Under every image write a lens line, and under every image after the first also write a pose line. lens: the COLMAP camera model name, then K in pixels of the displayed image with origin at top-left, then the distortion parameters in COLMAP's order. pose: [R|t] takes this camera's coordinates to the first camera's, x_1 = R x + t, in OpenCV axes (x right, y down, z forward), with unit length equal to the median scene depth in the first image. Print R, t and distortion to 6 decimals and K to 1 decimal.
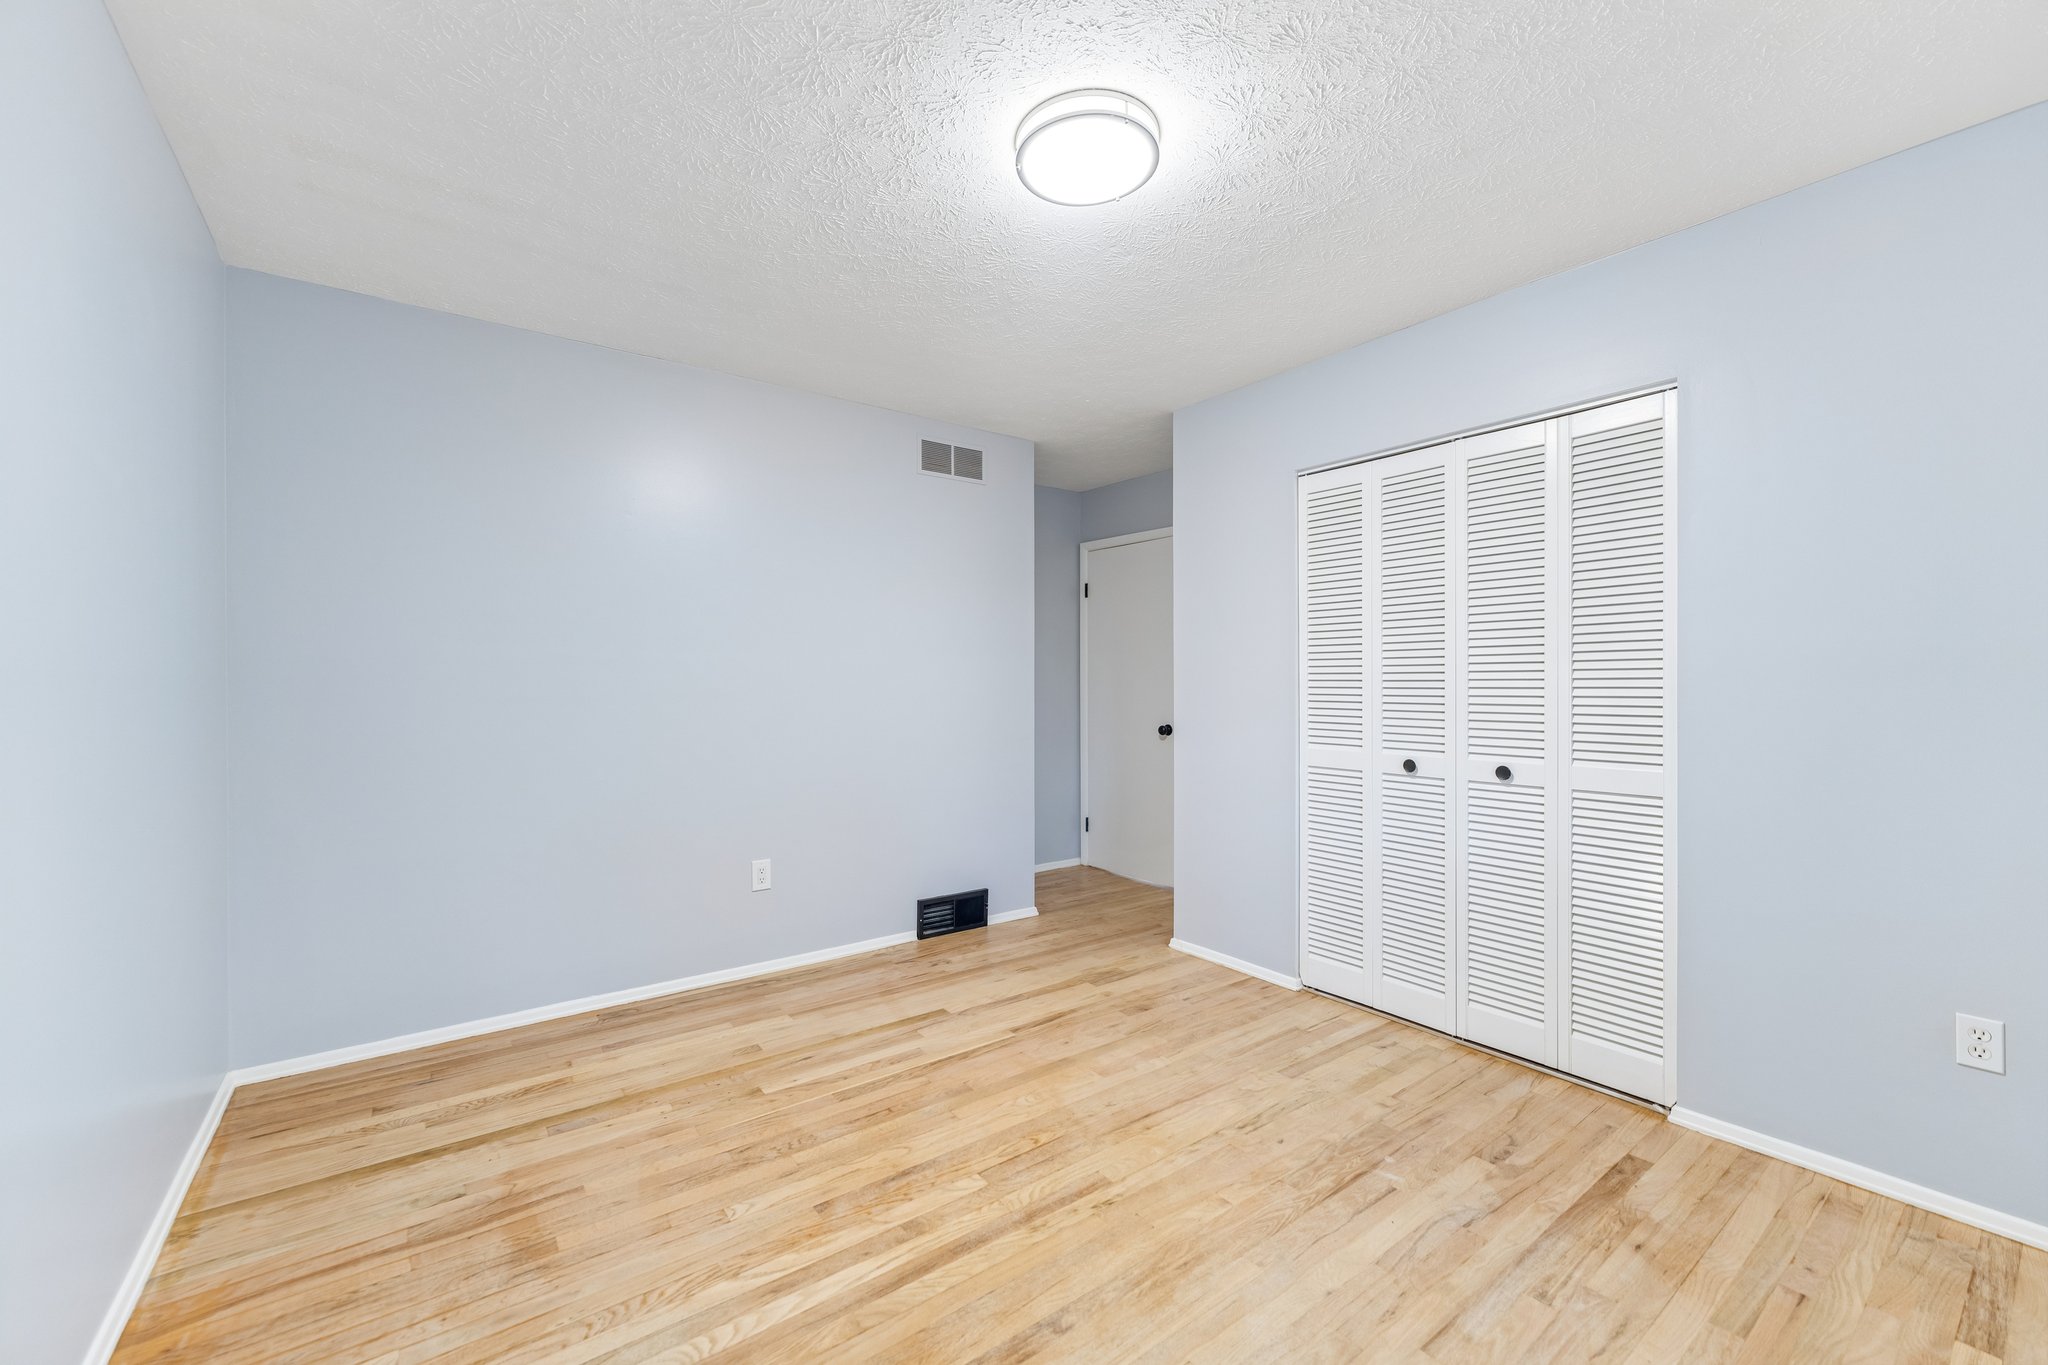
lens RADIAL K [[812.7, 0, 1017.4], [0, 812.7, 691.3], [0, 0, 1]] dist [0.002167, 0.000151]
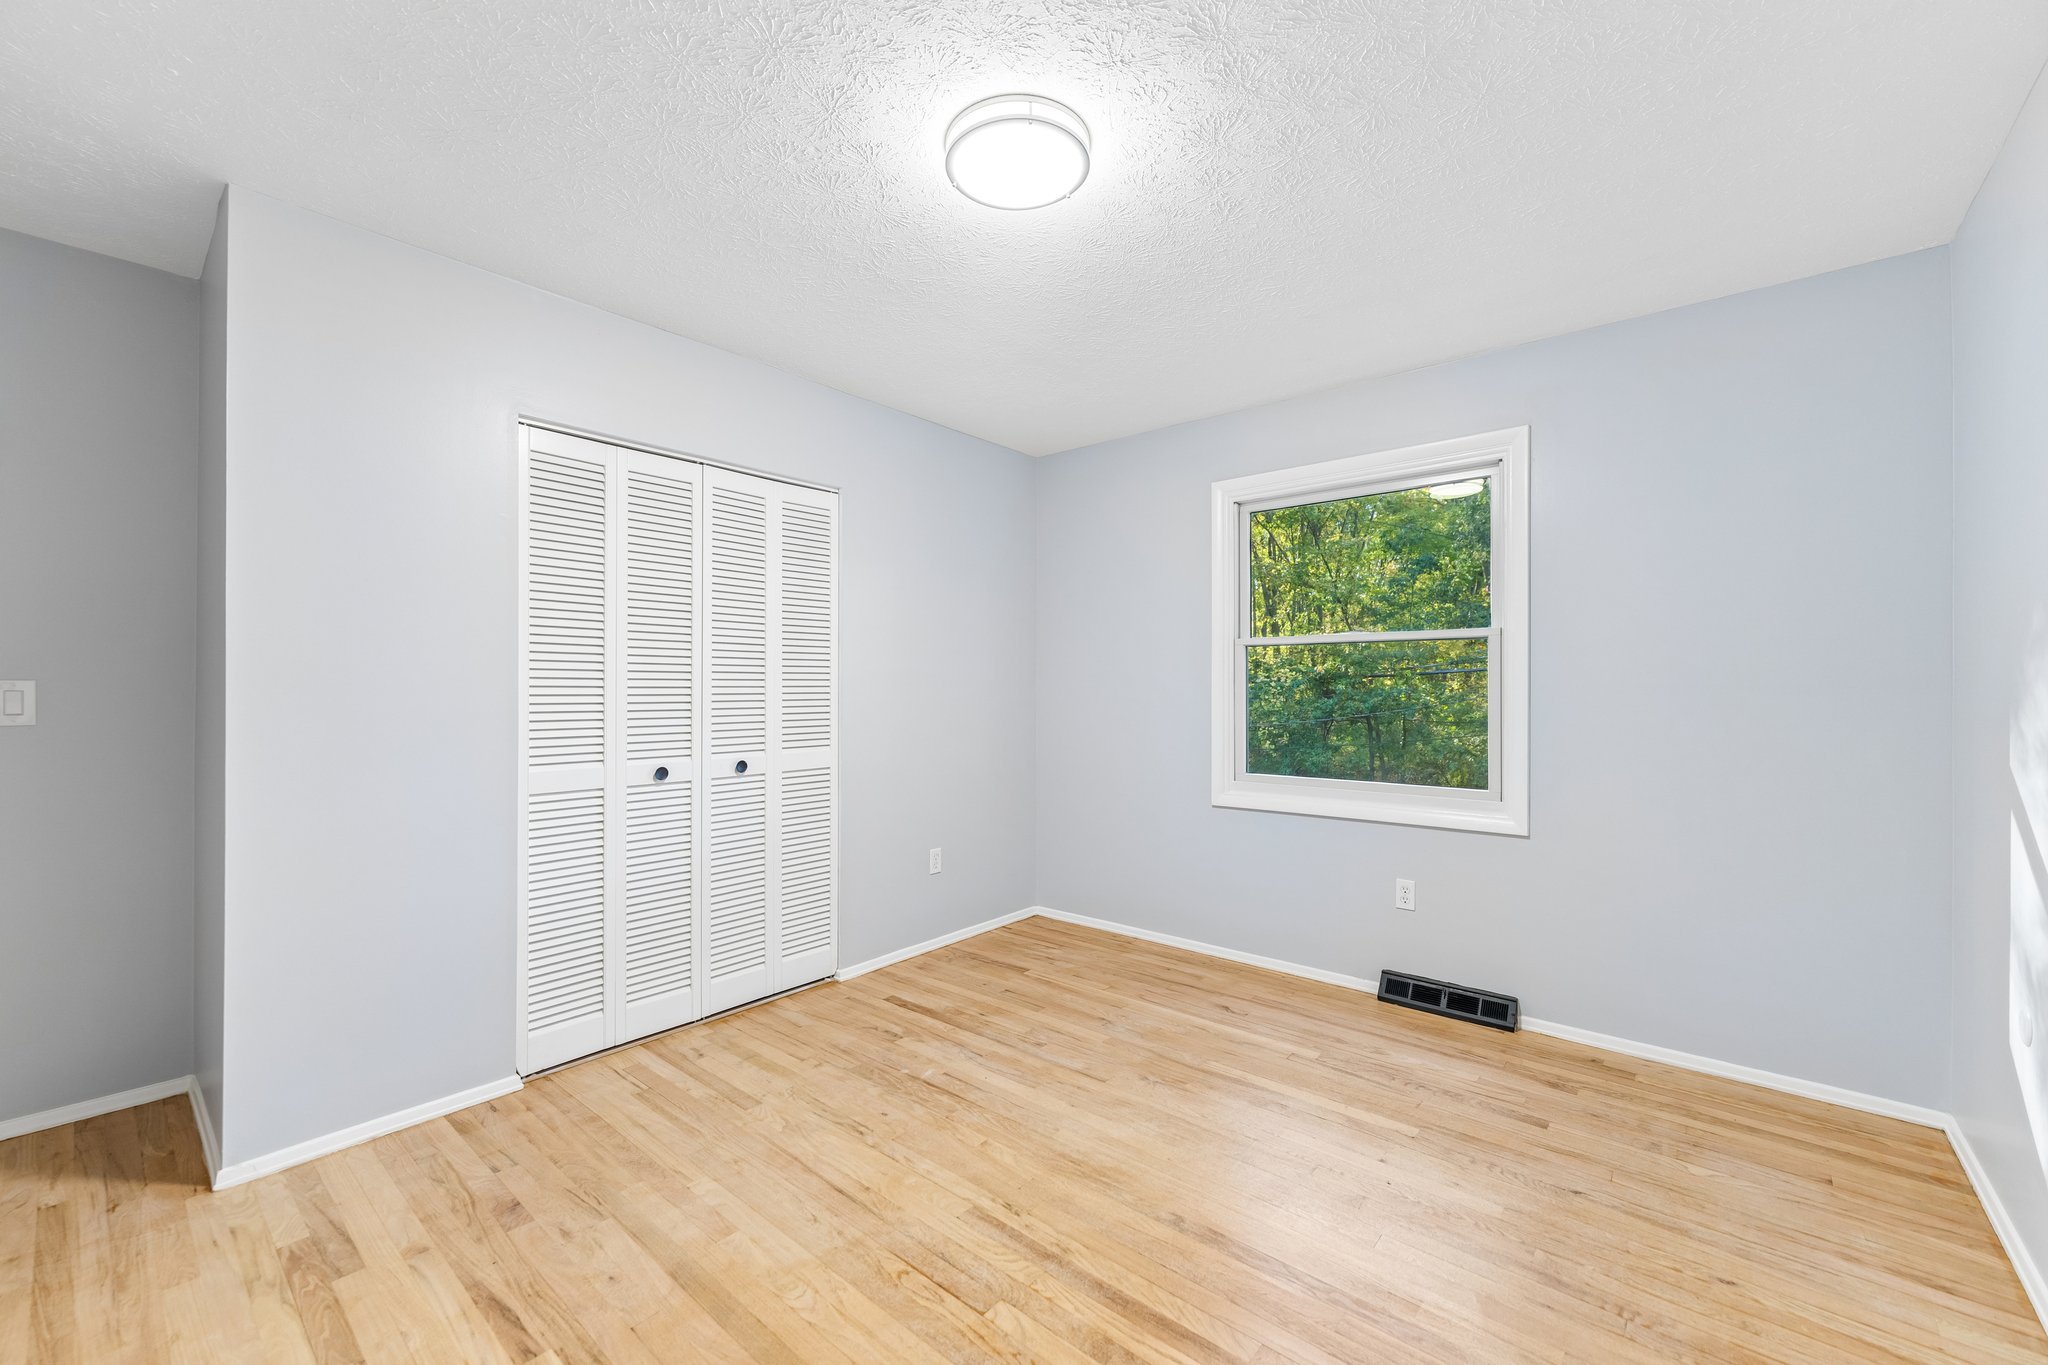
lens RADIAL K [[812.7, 0, 1017.4], [0, 812.7, 691.3], [0, 0, 1]] dist [0.002167, 0.000151]
pose [[-0.221461, -0.003252, 0.975164, -0.713225], [0.007890, 0.999956, 0.005126, -0.011941], [-0.975137, 0.008829, -0.221425, 0.986533]]
